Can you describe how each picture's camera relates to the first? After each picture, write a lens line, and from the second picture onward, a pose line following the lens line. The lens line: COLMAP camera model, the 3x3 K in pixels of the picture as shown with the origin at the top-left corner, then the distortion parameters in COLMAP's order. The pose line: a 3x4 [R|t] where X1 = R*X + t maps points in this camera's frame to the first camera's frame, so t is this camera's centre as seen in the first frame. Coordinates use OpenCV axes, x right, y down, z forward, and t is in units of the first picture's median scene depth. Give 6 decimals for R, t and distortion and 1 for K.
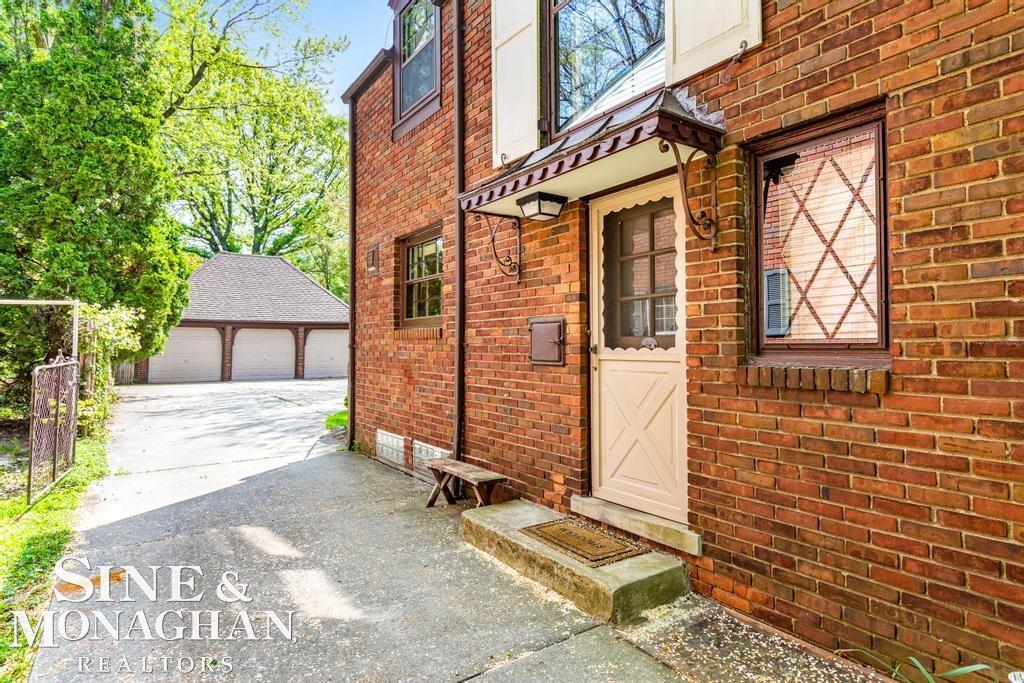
lens RADIAL K [[569.9, 0, 514.0], [0, 569.9, 335.4], [0, 0, 1]] dist [-0.000906, -0.000121]
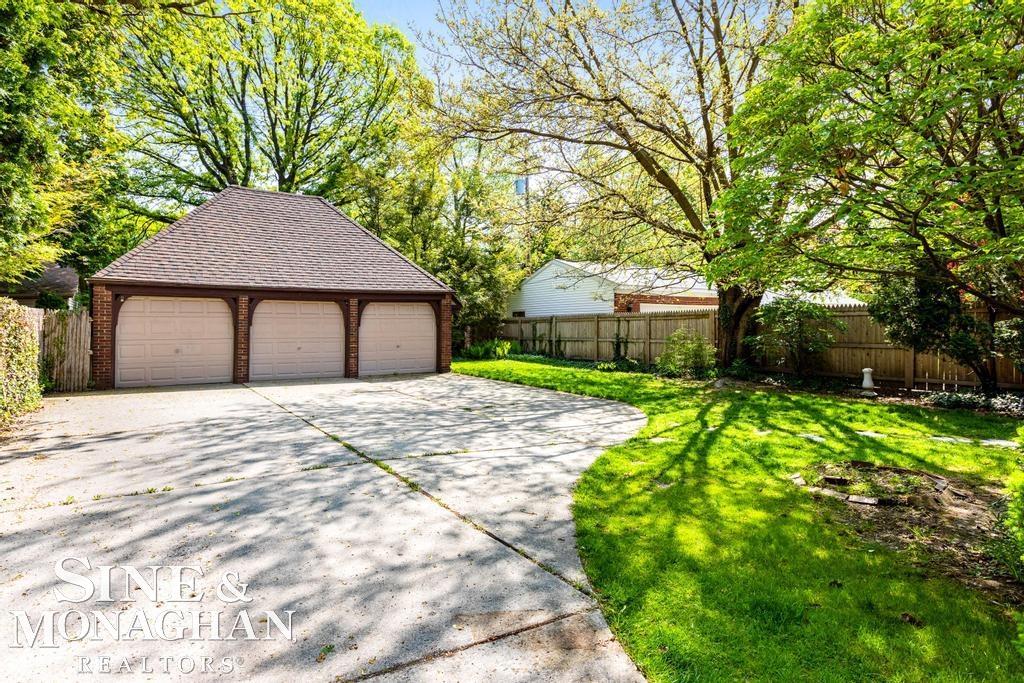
lens RADIAL K [[569.9, 0, 508.7], [0, 569.9, 342.0], [0, 0, 1]] dist [-0.000906, -0.000121]
pose [[0.998992, 0.001927, -0.044855, -0.166711], [0.000060, 0.999020, 0.044260, 0.006402], [0.044896, -0.044218, 0.998013, 0.355198]]
